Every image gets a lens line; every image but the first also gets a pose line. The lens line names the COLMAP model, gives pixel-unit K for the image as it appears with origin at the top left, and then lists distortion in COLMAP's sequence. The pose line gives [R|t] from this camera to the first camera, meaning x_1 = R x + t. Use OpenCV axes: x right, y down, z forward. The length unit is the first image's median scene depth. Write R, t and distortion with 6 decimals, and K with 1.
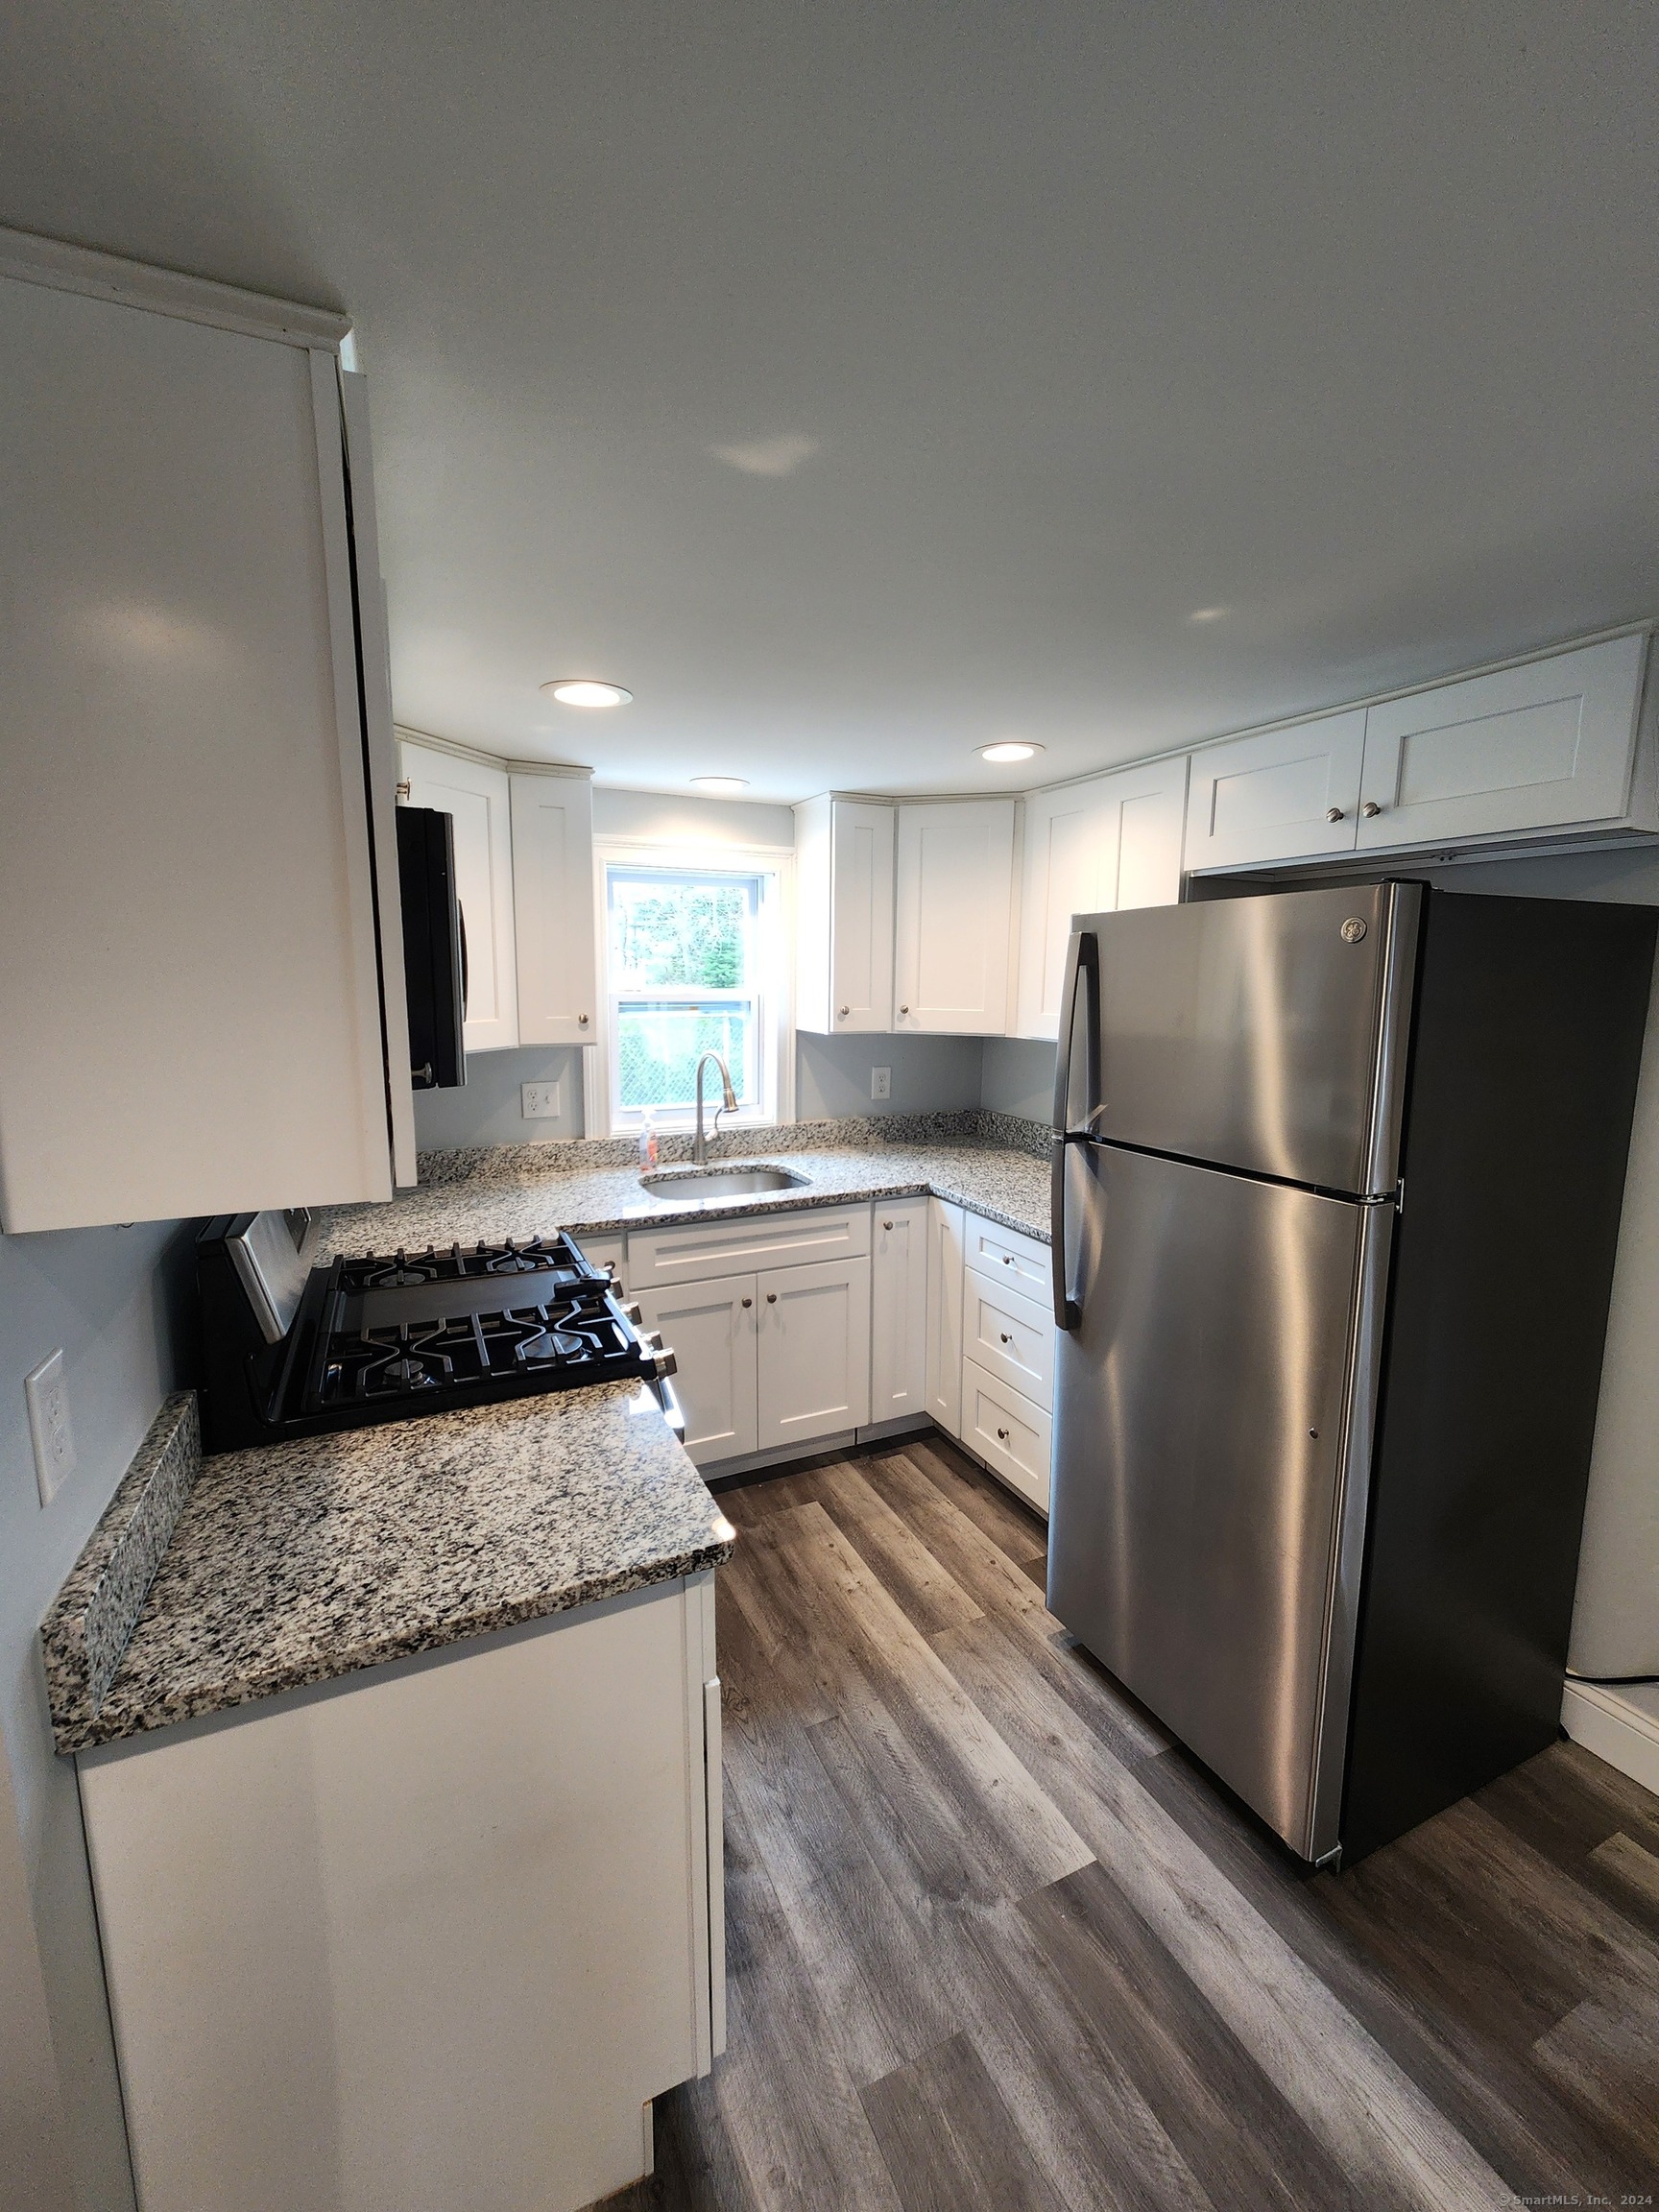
lens RADIAL K [[900.4, 0, 820.9], [0, 900.4, 1109.4], [0, 0, 1]] dist [-0.006177, 0.002135]
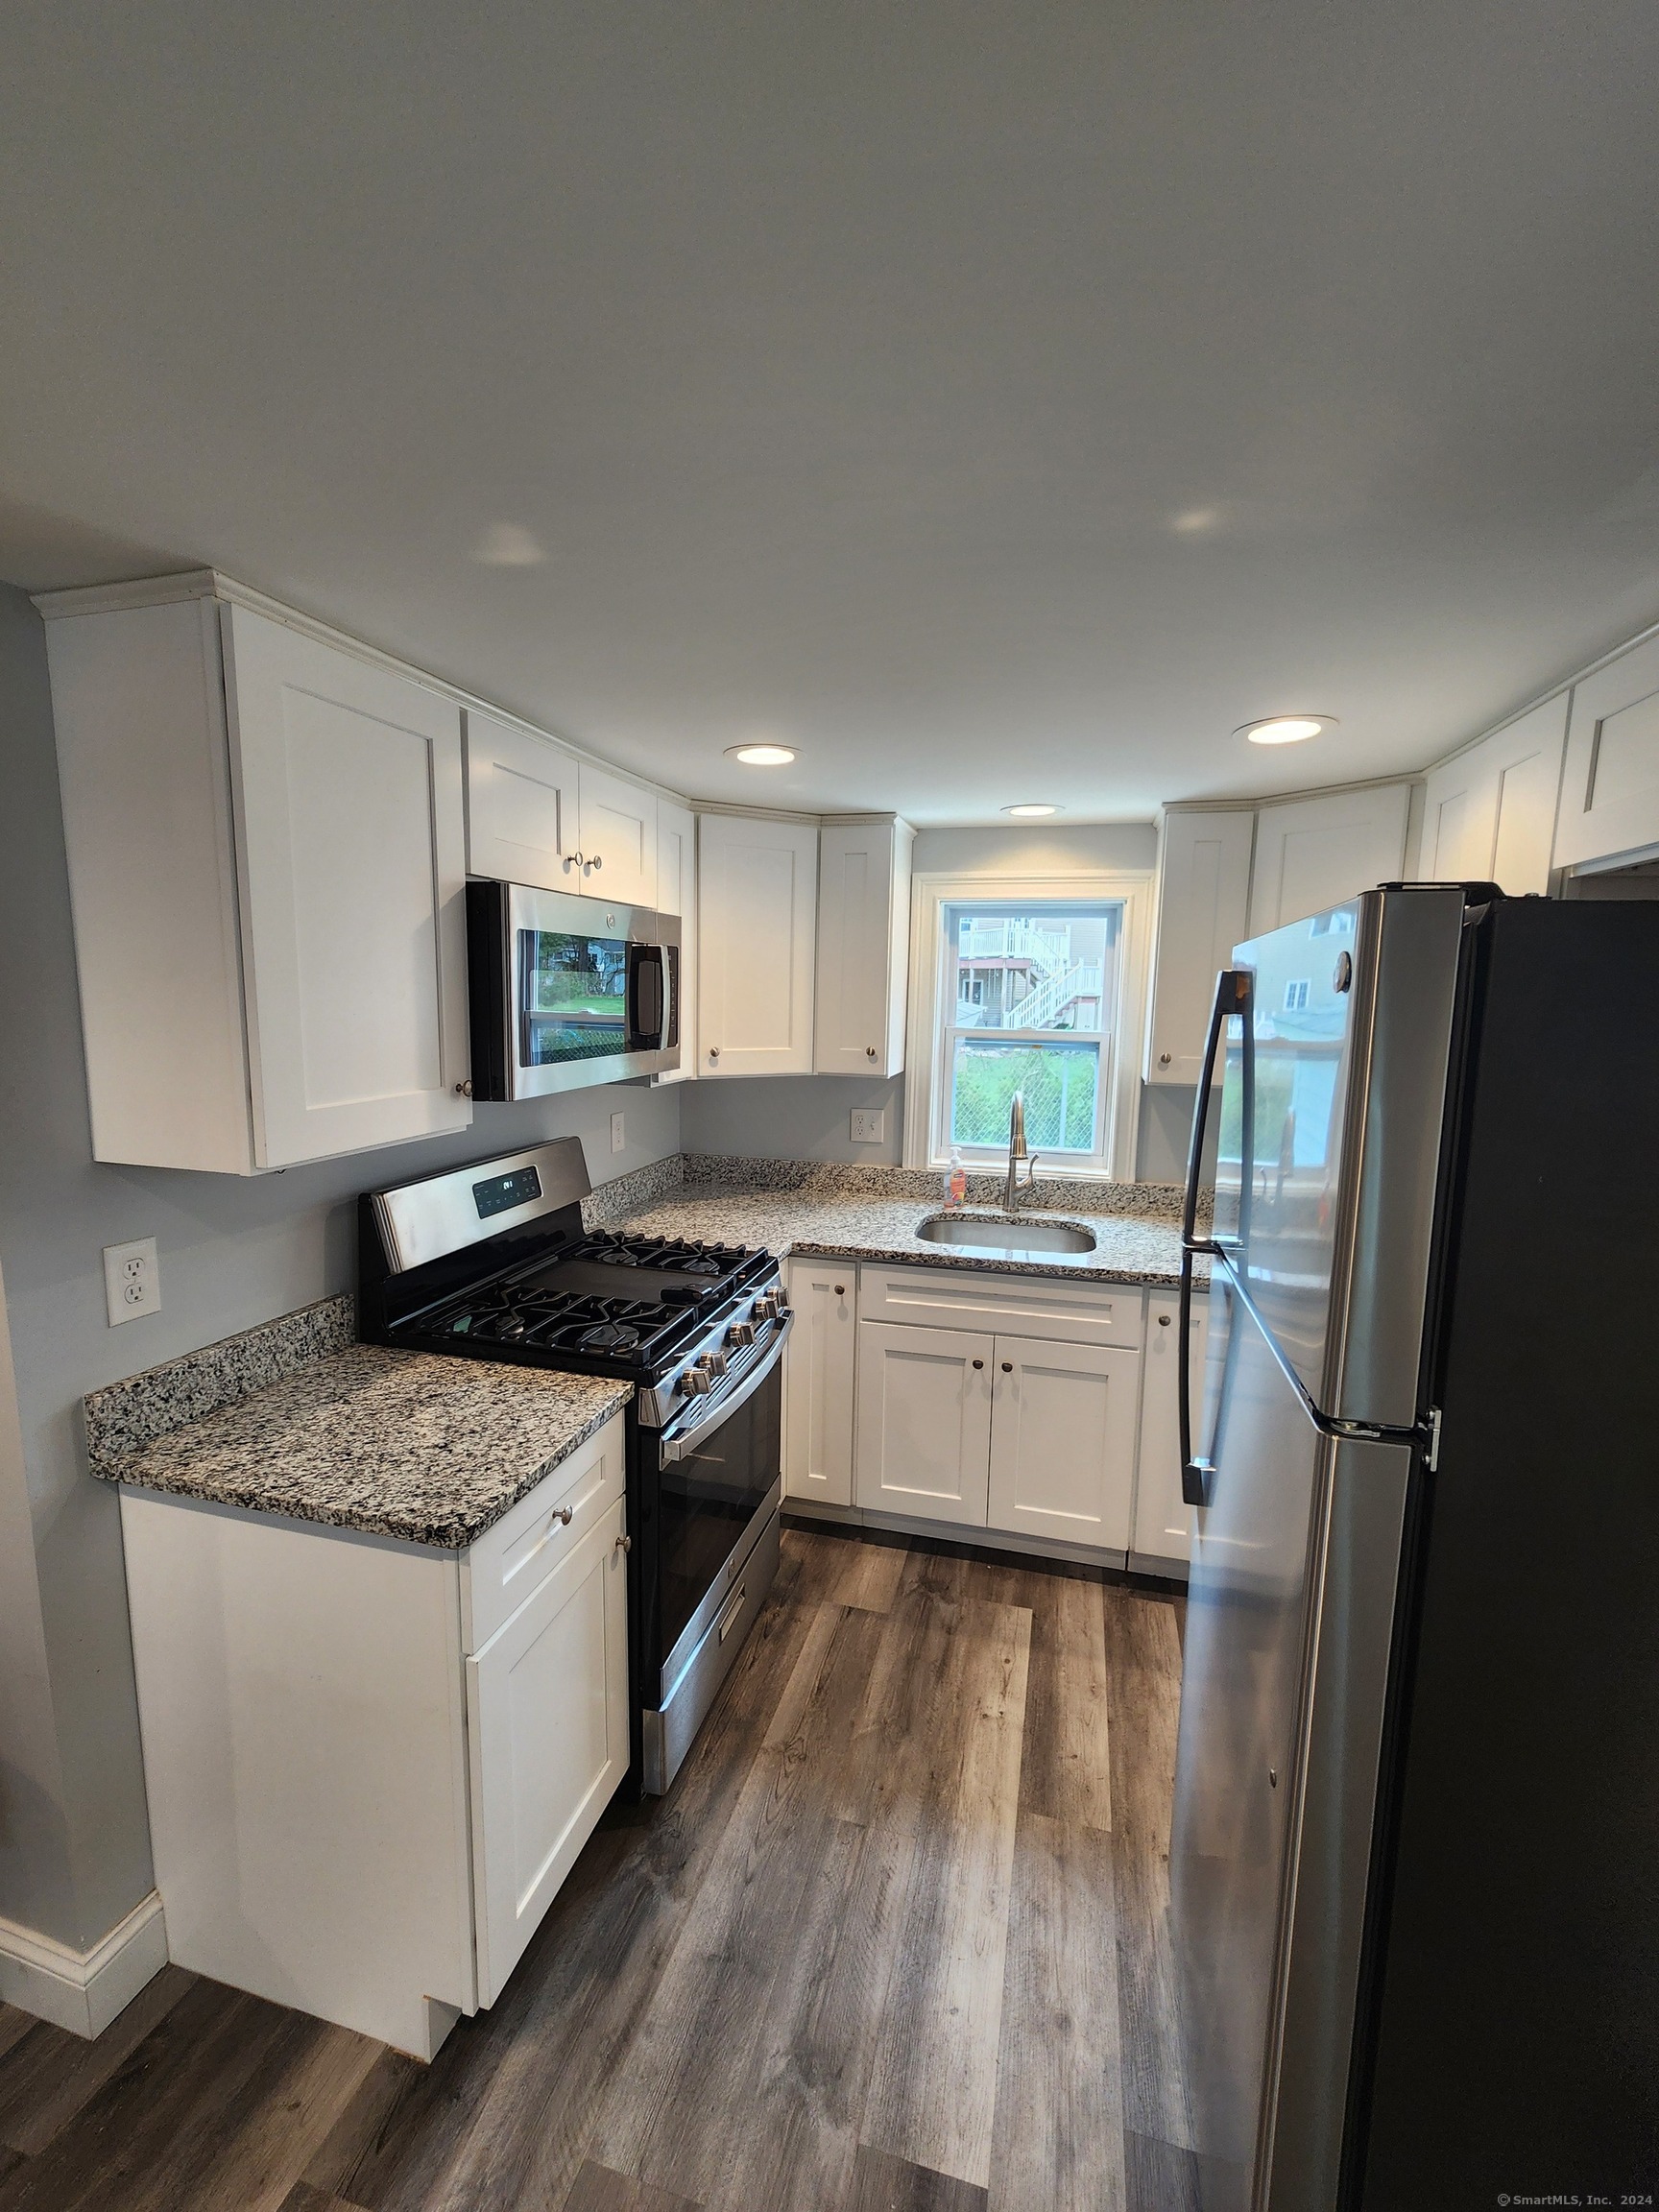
lens RADIAL K [[900.4, 0, 823.5], [0, 900.4, 1108.5], [0, 0, 1]] dist [-0.006177, 0.002135]
pose [[0.763220, 0.090757, -0.639734, 0.486430], [-0.110592, 0.993825, 0.009051, -0.051325], [0.636605, 0.063841, 0.768543, 0.218246]]
